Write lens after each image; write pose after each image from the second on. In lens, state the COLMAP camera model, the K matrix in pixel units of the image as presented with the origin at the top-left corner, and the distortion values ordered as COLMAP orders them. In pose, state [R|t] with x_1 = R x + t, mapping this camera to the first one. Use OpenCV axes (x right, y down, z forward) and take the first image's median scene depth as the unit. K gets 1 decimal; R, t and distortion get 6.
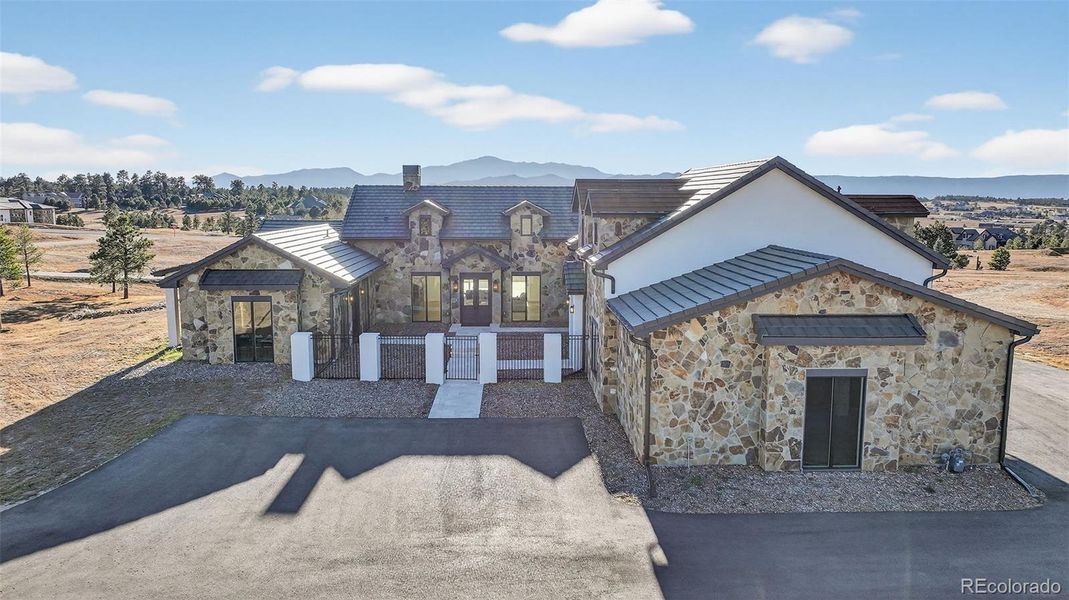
lens RADIAL K [[710.1, 0, 532.8], [0, 710.1, 299.8], [0, 0, 1]] dist [-0.008863, -0.001875]
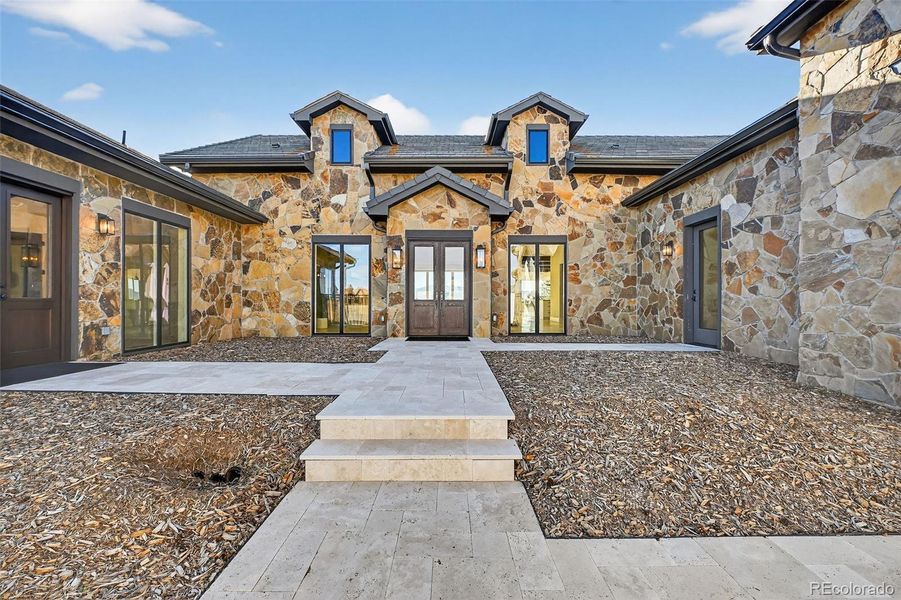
lens RADIAL K [[363.5, 0, 451.1], [0, 363.5, 299.0], [0, 0, 1]] dist [-0.011046, -0.000610]
pose [[0.999463, -0.003414, -0.032586, -0.063436], [-0.001451, 0.988967, -0.148131, 0.044211], [0.032732, 0.148099, 0.988431, 0.753207]]
